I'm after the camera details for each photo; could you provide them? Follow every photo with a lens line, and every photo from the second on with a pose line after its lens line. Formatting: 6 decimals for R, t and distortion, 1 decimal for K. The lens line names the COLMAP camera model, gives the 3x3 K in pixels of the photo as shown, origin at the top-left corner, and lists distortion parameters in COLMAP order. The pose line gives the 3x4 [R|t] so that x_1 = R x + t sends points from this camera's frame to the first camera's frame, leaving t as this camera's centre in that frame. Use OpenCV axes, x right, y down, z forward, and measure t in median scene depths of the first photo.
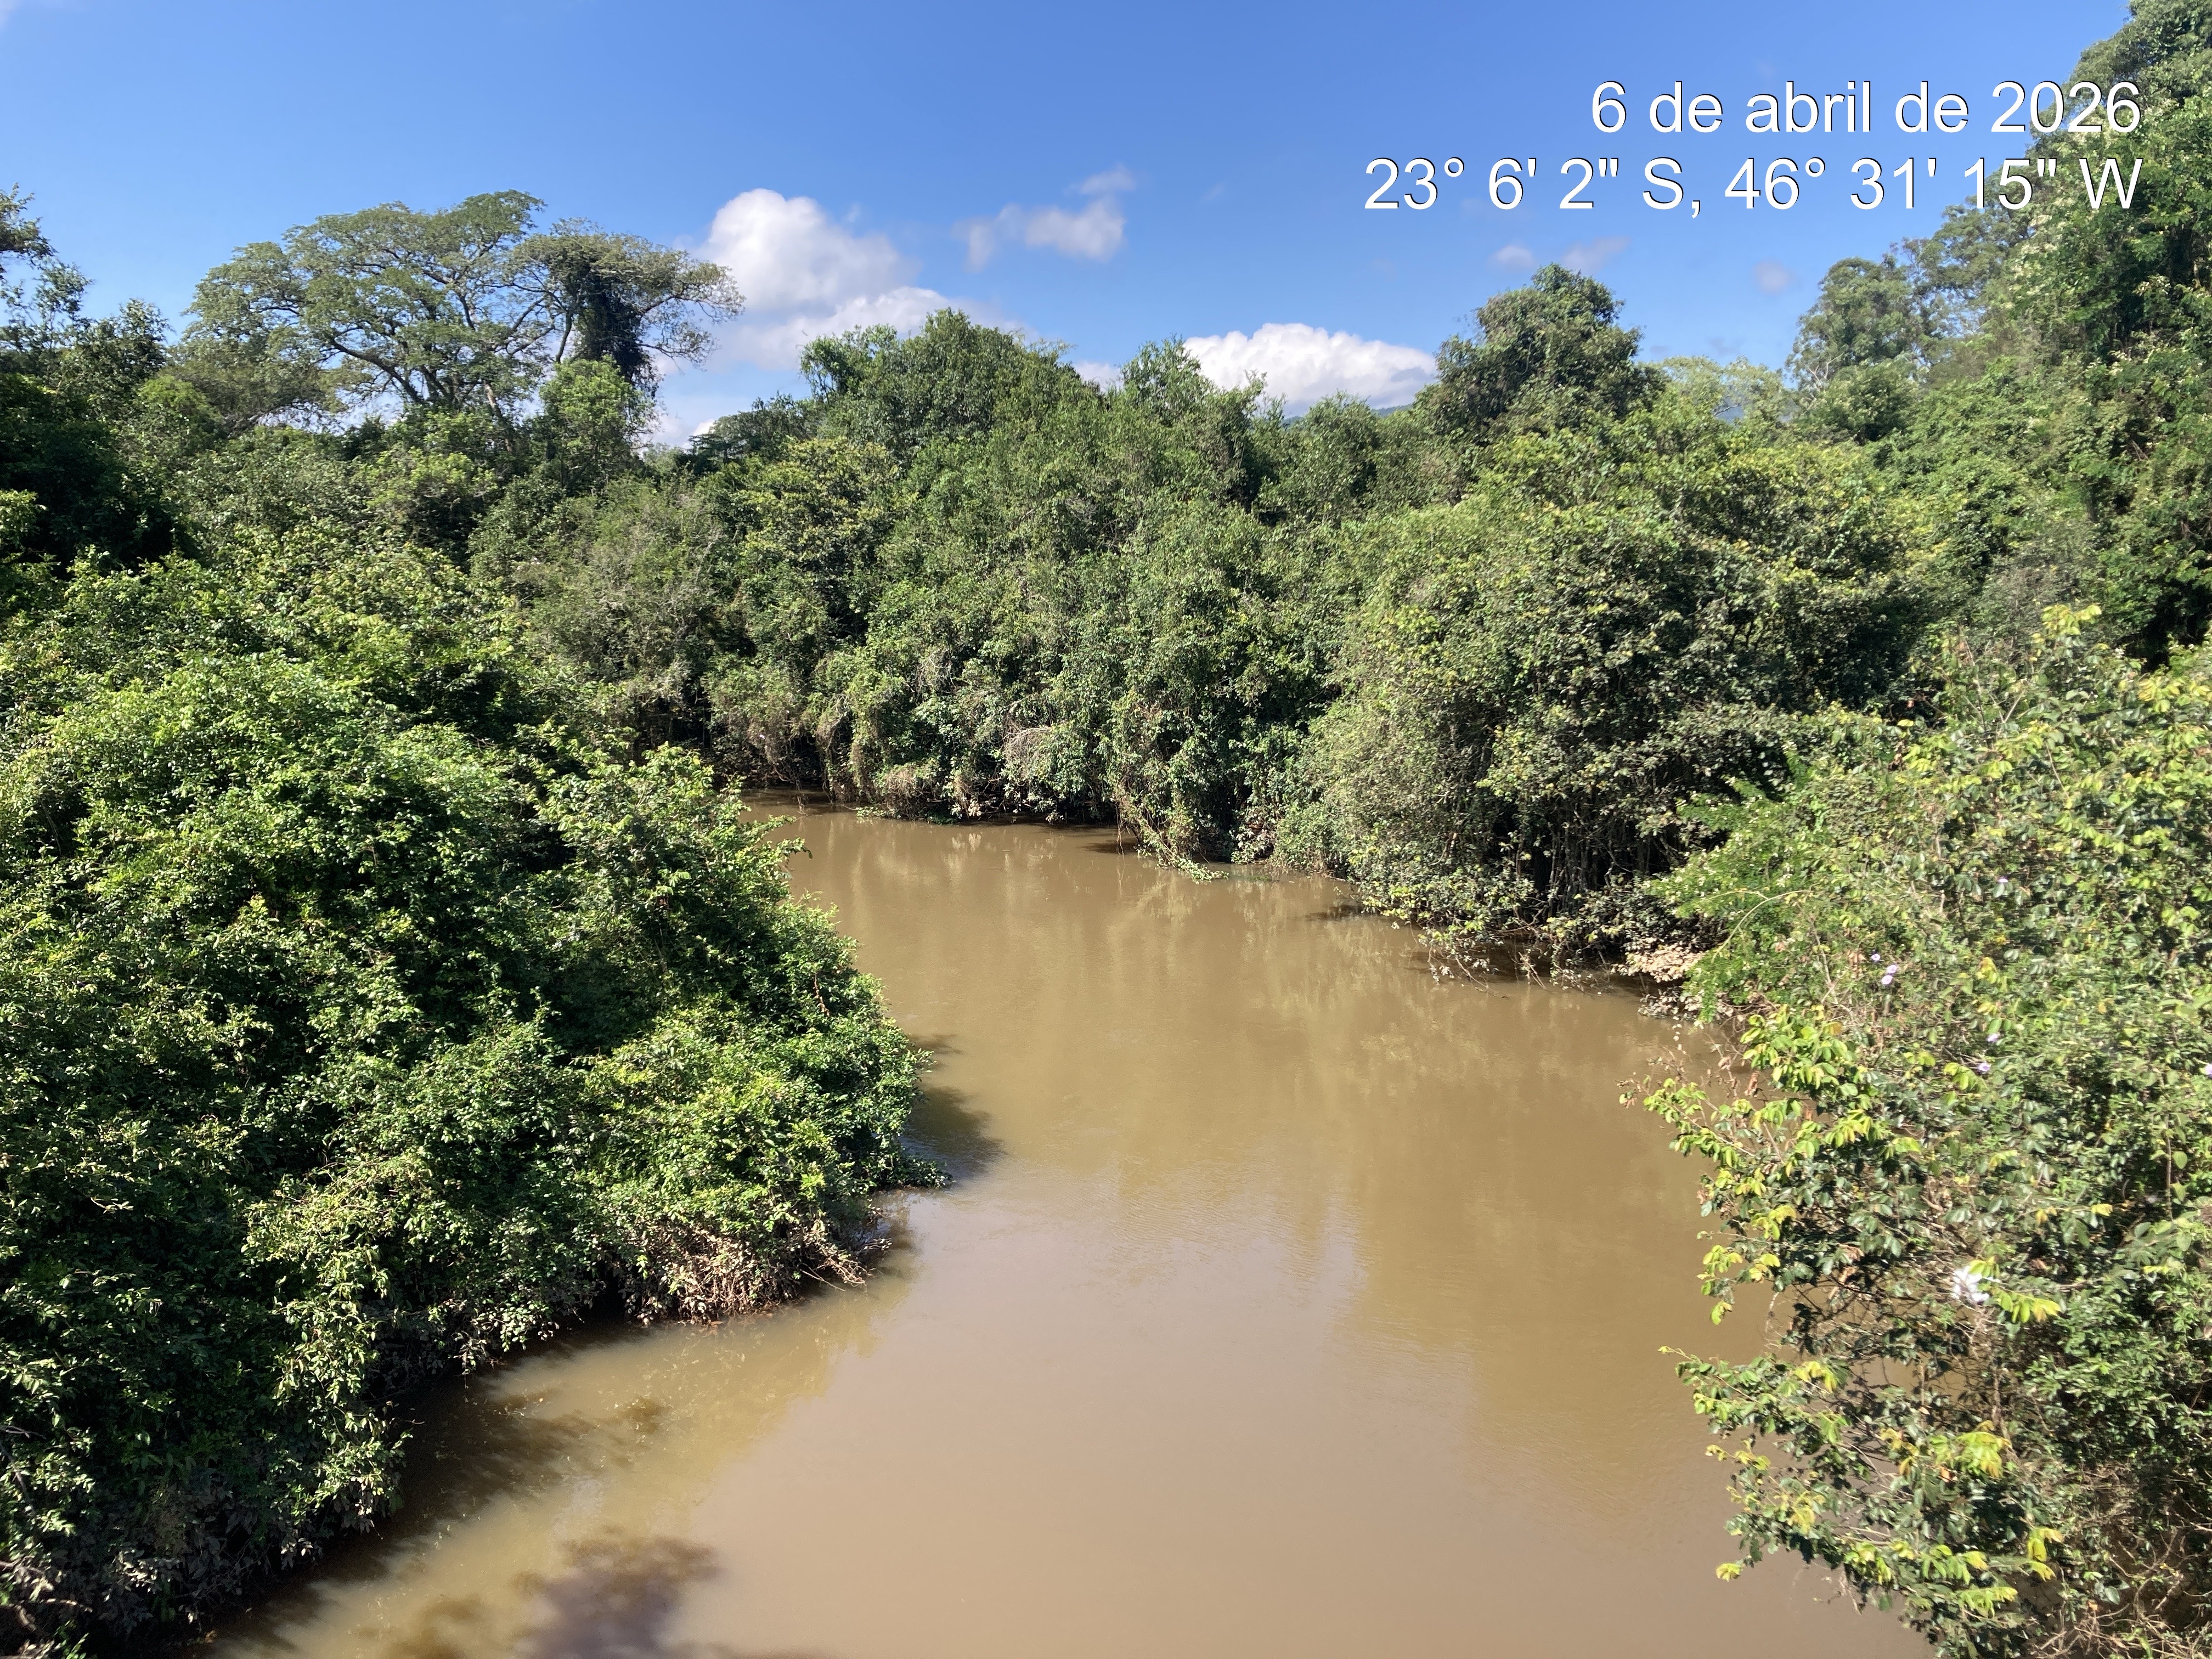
lens RADIAL K [[1833.4, 0, 1106.0], [0, 1833.4, 821.9], [0, 0, 1]] dist [0.082915, -0.111131]
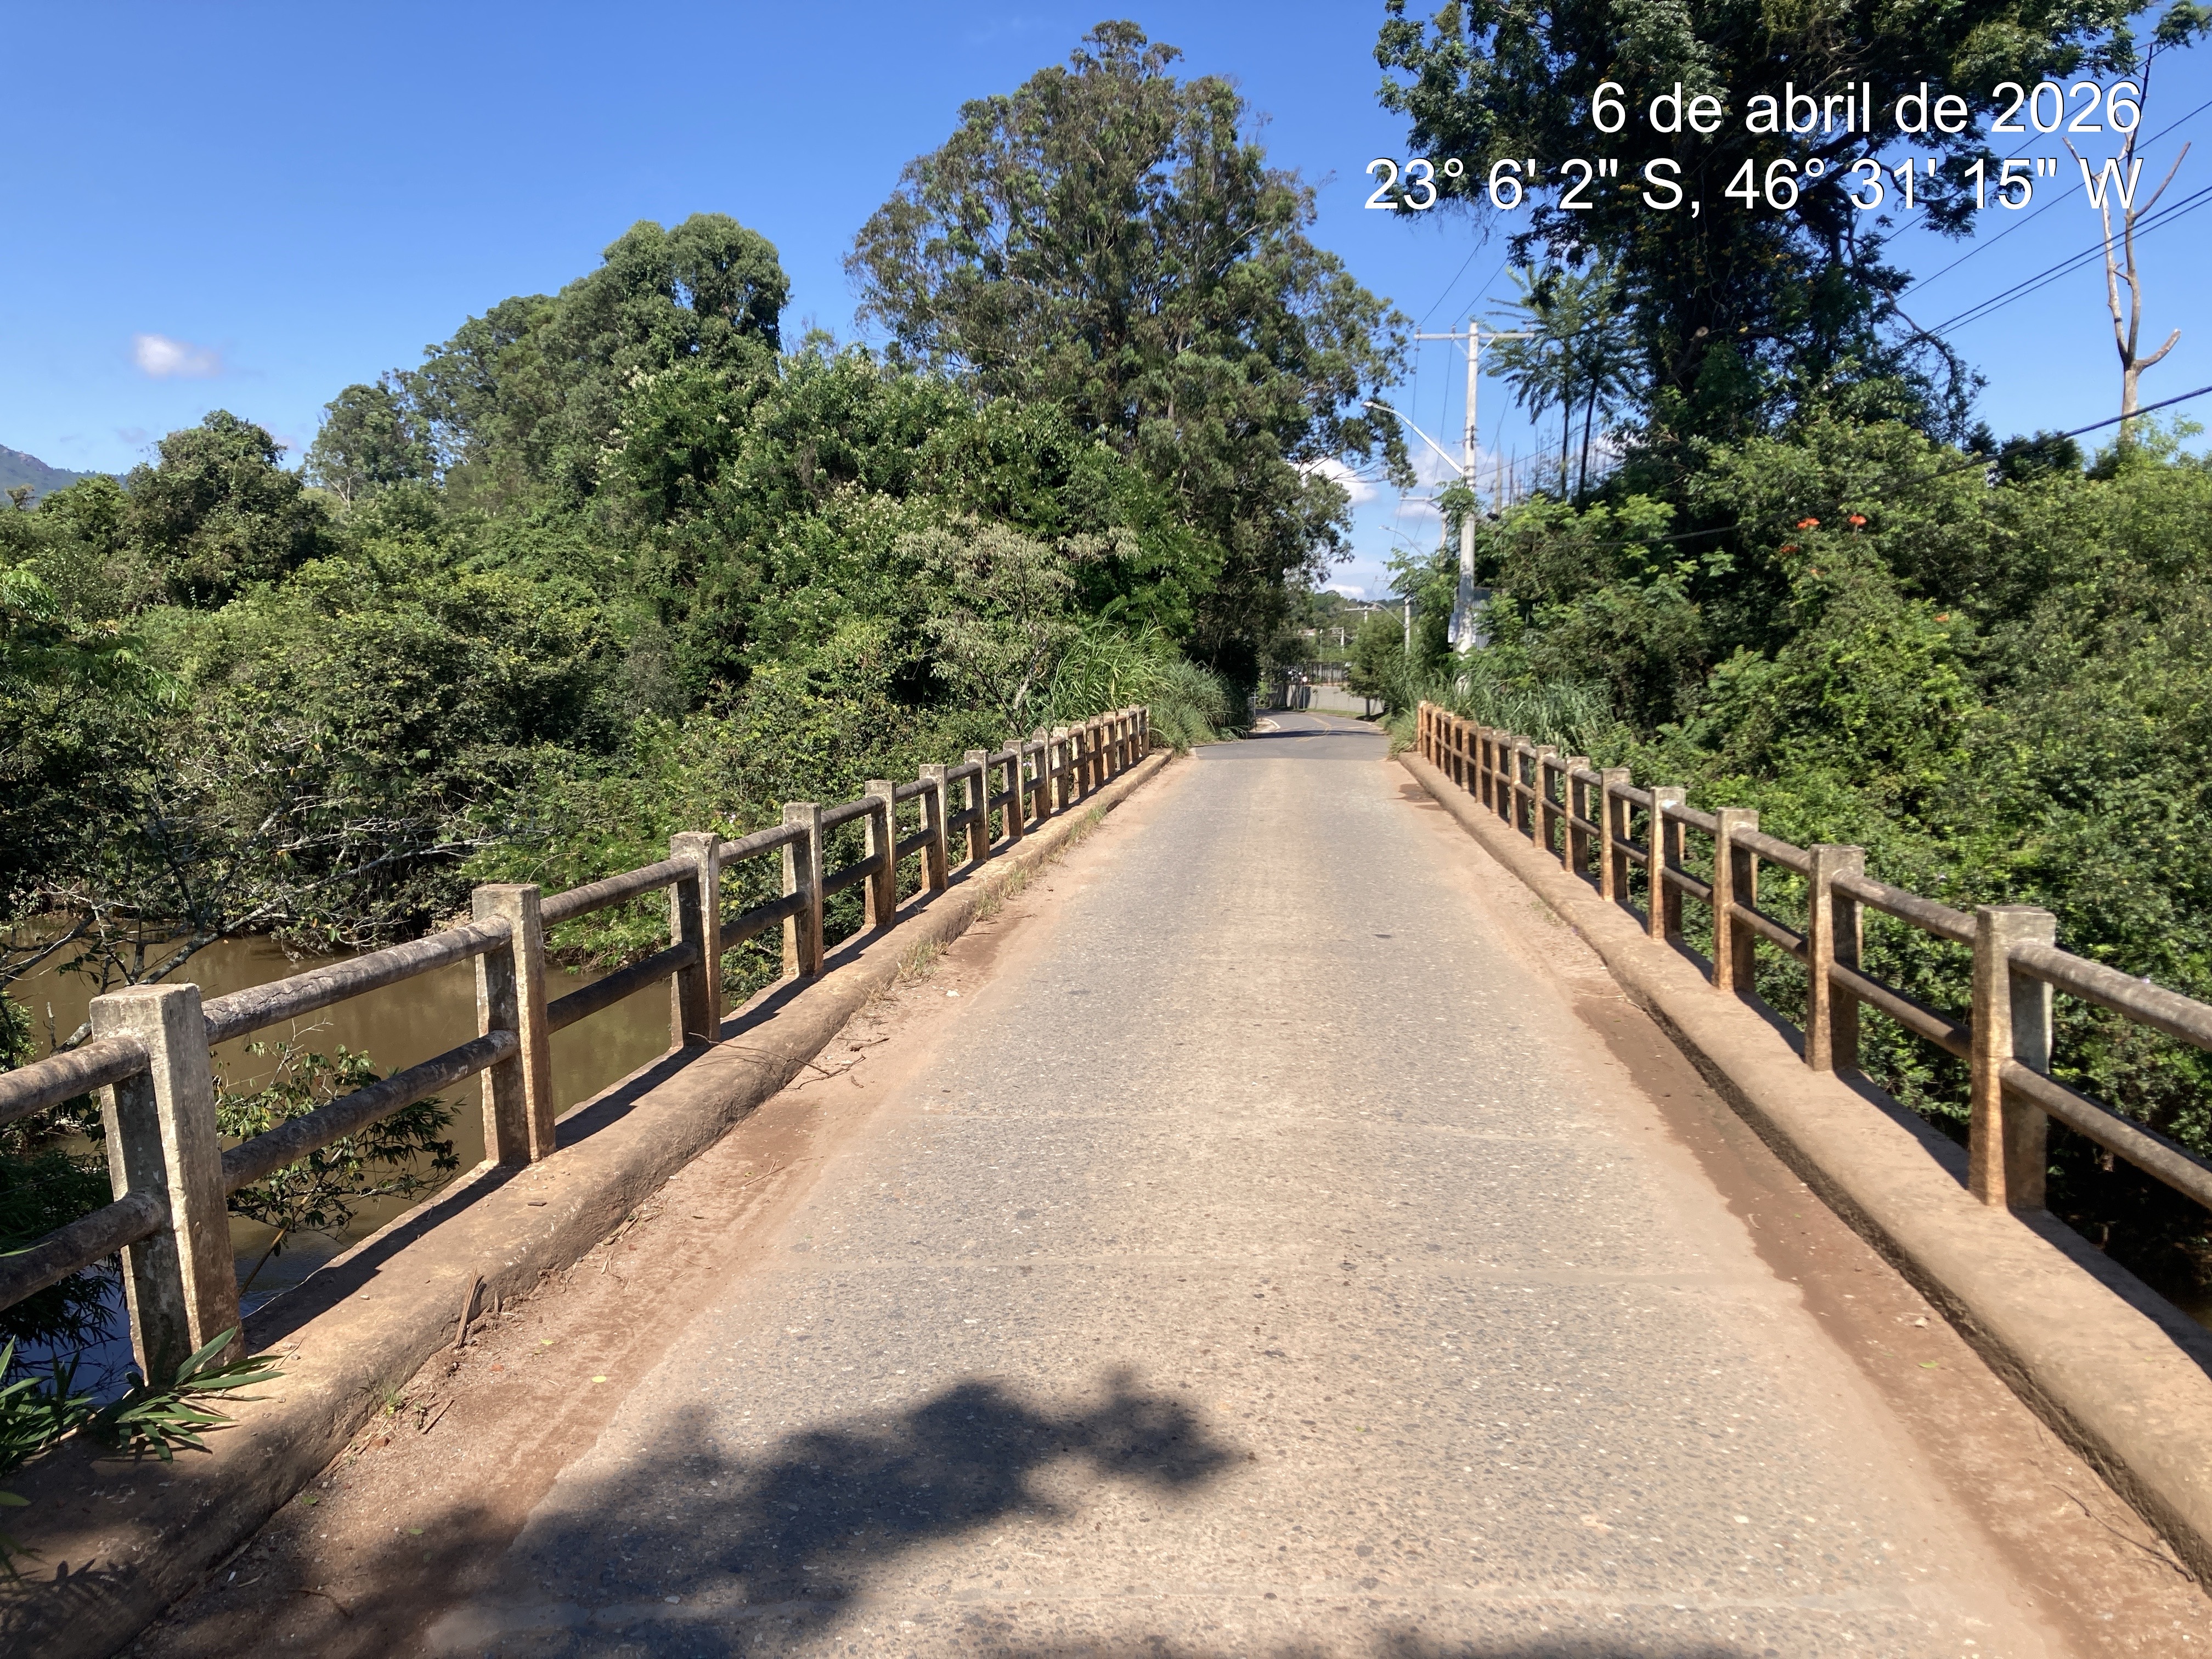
lens RADIAL K [[1833.4, 0, 1106.0], [0, 1833.4, 821.9], [0, 0, 1]] dist [0.082915, -0.111131]
pose [[0.708701, -0.072283, 0.701797, -0.332020], [0.108192, 0.994106, -0.006866, 0.057619], [-0.697164, 0.080794, 0.712344, -0.379352]]
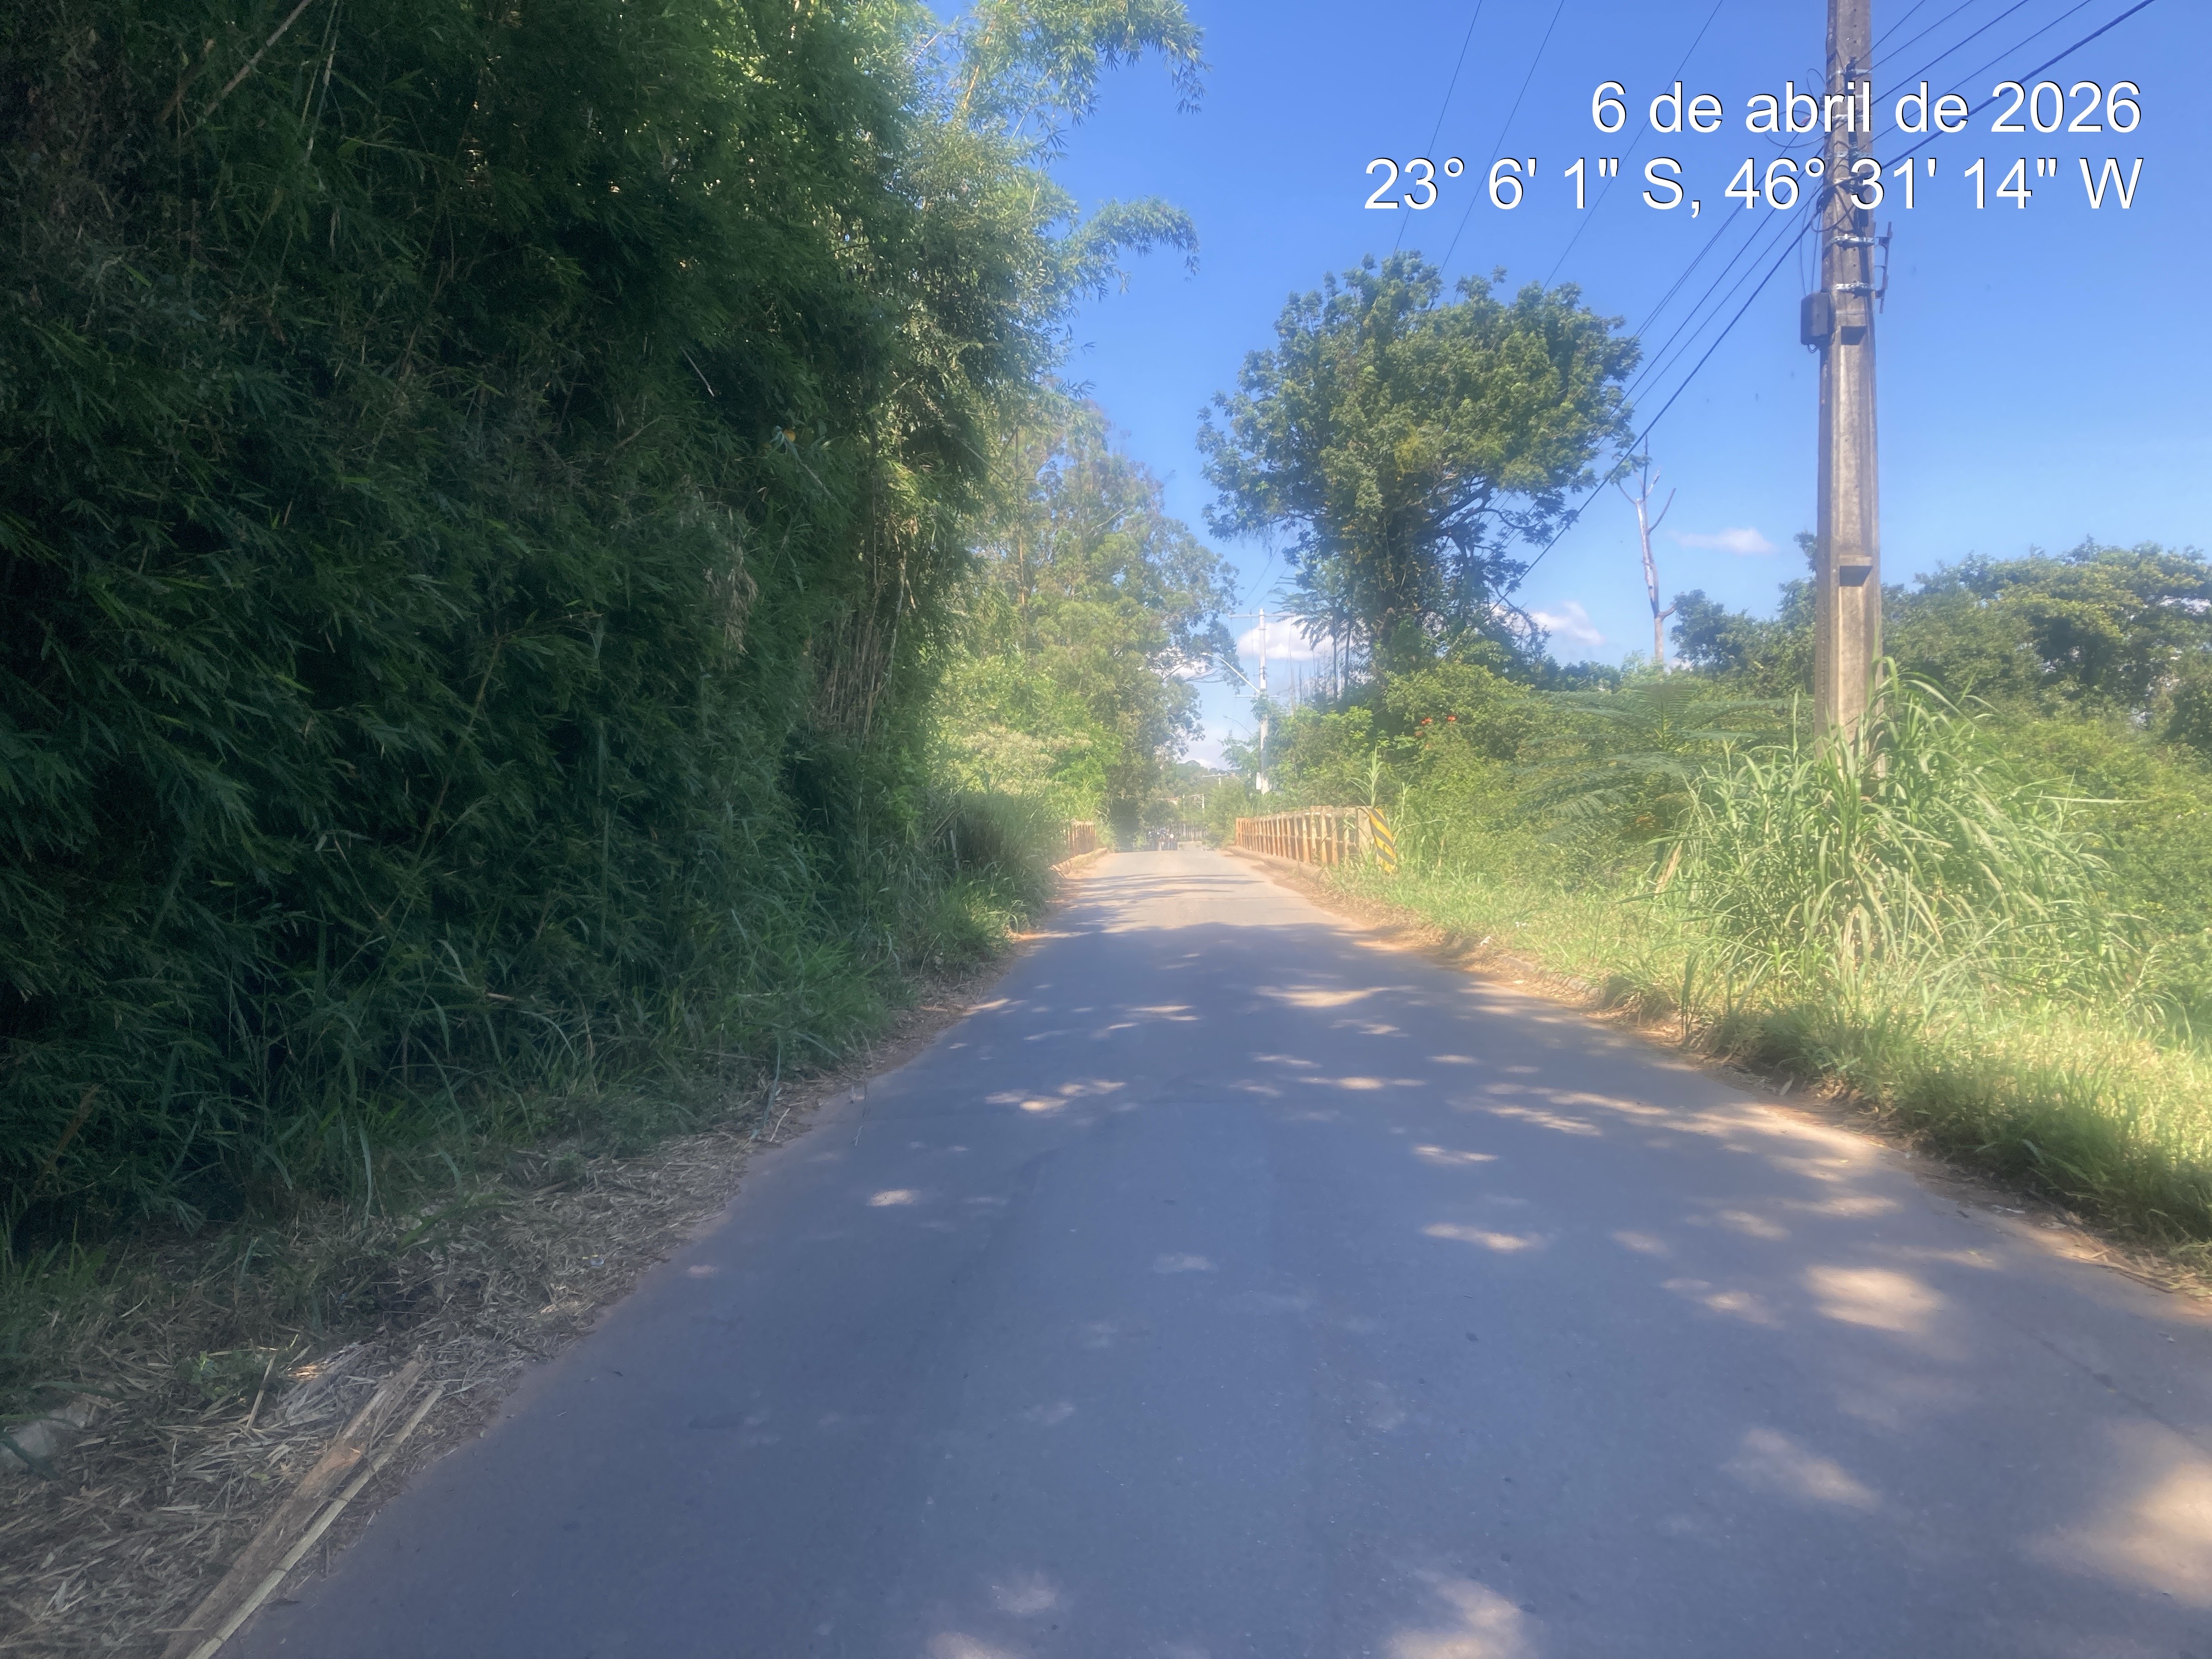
lens RADIAL K [[1833.4, 0, 1106.0], [0, 1833.4, 821.9], [0, 0, 1]] dist [0.082915, -0.111131]
pose [[0.655560, -0.026110, 0.754691, -1.154712], [0.145382, 0.985070, -0.092205, 0.184208], [-0.741016, 0.170165, 0.649568, -1.029949]]
